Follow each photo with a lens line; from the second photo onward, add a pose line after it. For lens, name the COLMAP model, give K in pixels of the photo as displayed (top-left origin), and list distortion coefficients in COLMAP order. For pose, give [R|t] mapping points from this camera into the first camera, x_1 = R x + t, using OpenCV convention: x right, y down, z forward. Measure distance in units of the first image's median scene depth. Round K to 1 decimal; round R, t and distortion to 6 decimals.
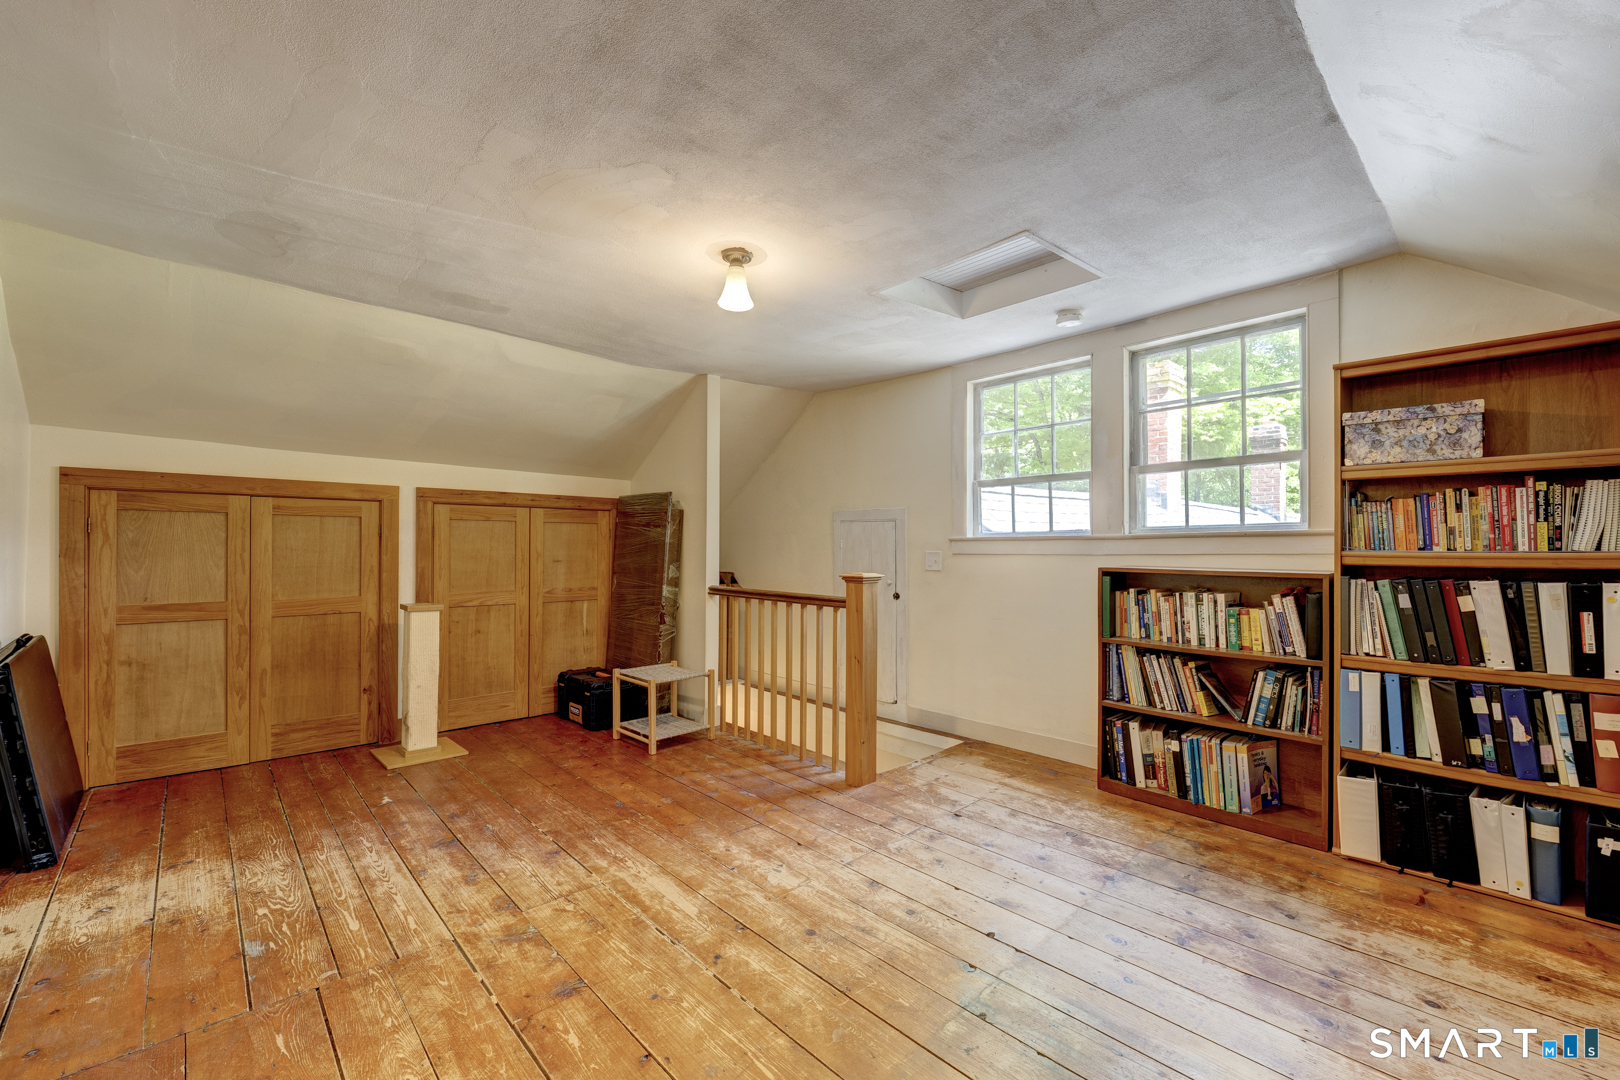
lens RADIAL K [[681.3, 0, 807.7], [0, 681.3, 540.7], [0, 0, 1]] dist [-0.004425, -0.001450]
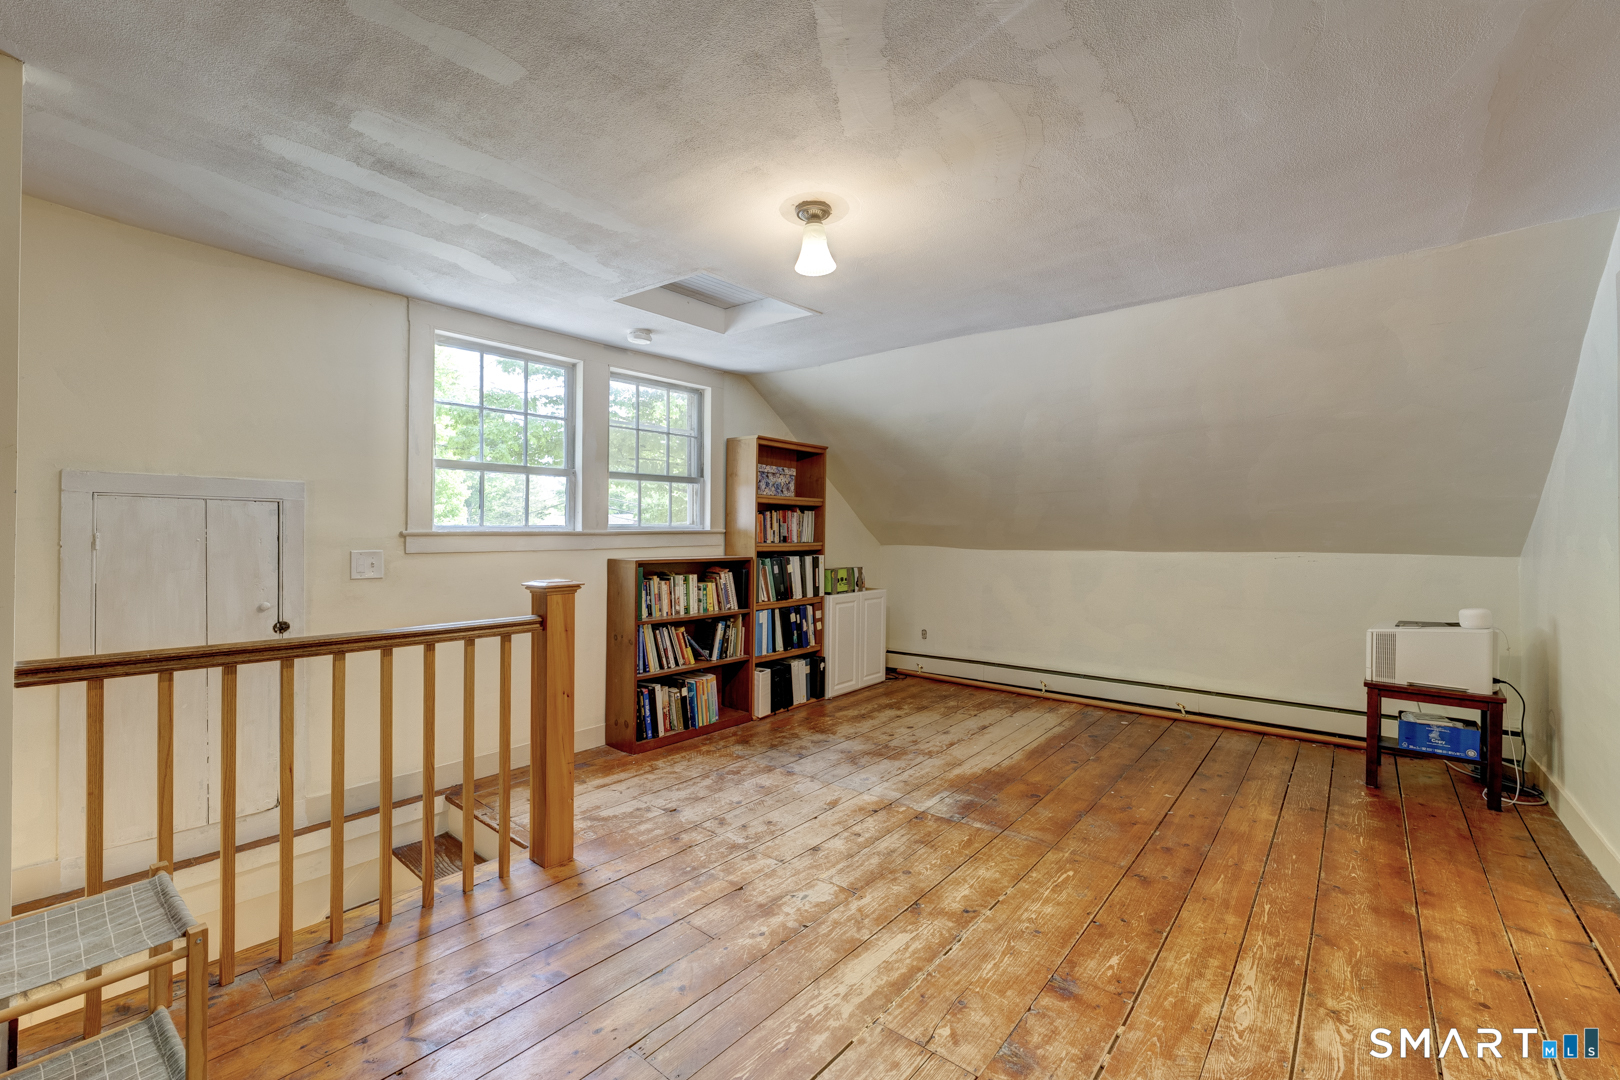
lens RADIAL K [[681.3, 0, 808.7], [0, 681.3, 532.6], [0, 0, 1]] dist [-0.004425, -0.001450]
pose [[-0.141755, 0.002484, 0.989899, -0.961151], [-0.007930, 0.999962, -0.003644, -0.006858], [-0.989870, -0.008367, -0.141730, 1.128558]]
